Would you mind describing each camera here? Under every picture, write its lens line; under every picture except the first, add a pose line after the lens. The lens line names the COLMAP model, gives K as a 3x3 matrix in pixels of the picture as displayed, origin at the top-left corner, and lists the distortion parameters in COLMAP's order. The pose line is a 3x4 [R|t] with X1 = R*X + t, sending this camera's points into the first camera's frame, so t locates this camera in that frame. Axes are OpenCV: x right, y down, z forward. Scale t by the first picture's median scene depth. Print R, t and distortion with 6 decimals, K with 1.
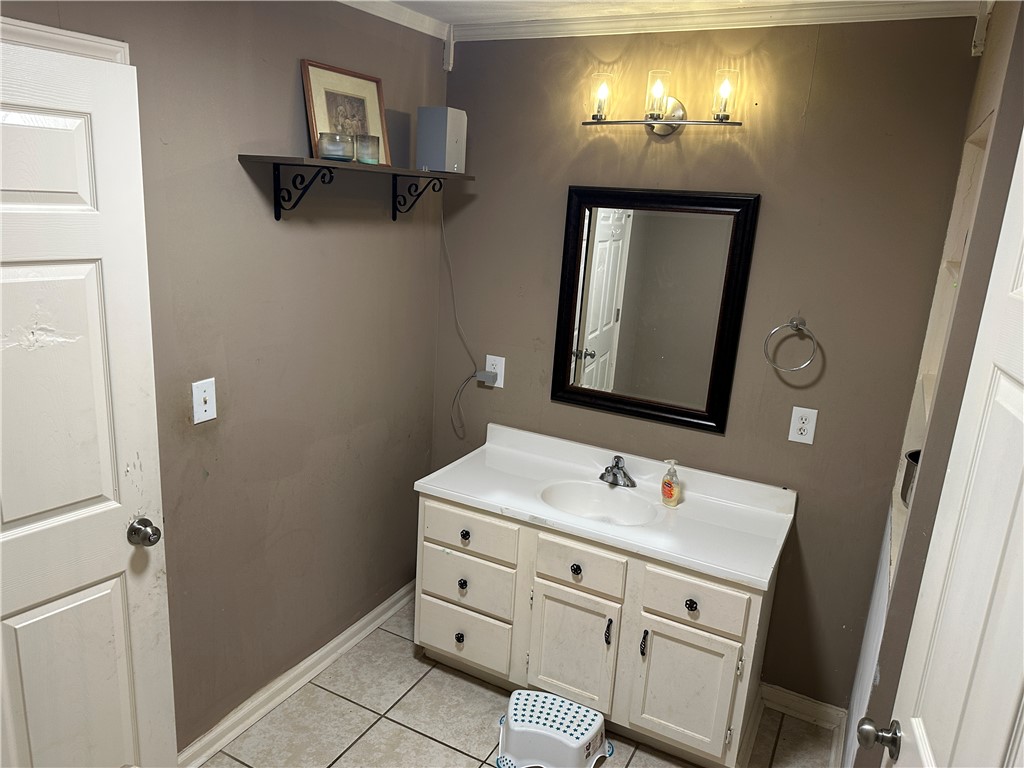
lens RADIAL K [[740.4, 0, 510.1], [0, 740.4, 392.8], [0, 0, 1]] dist [0.102921, -0.079406]
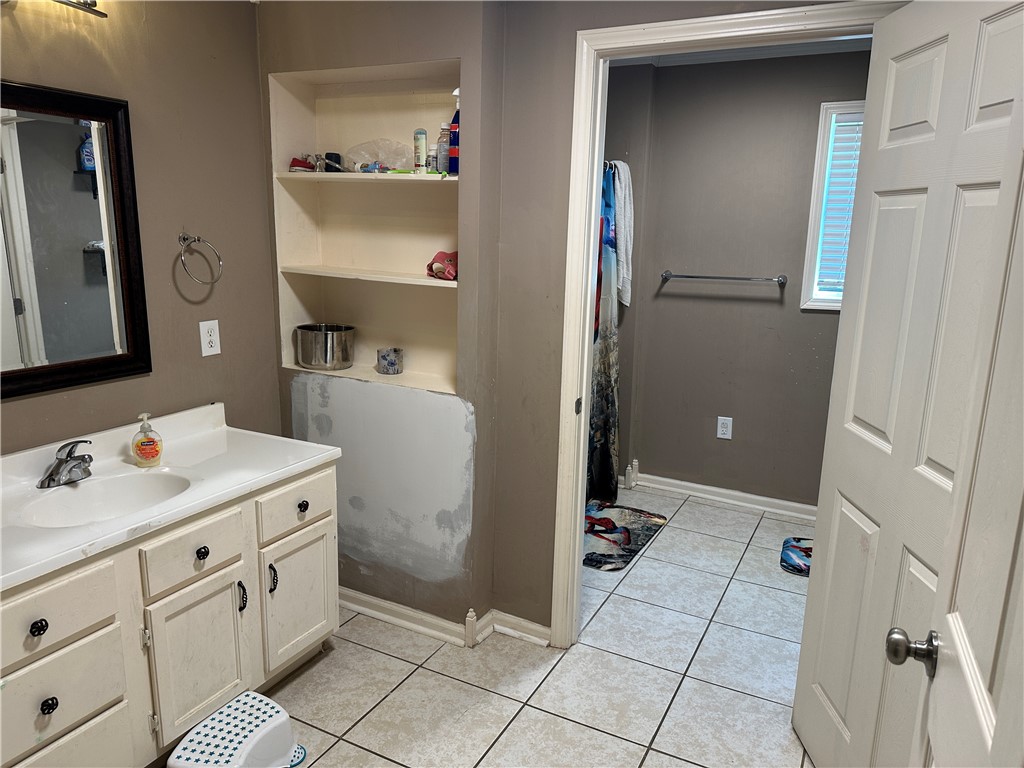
lens RADIAL K [[740.4, 0, 500.4], [0, 740.4, 391.1], [0, 0, 1]] dist [0.102921, -0.079406]
pose [[-0.003490, -0.276139, 0.961111, -0.635025], [0.247085, 0.931078, 0.268407, -0.068506], [-0.968988, 0.238413, 0.064980, 0.562054]]
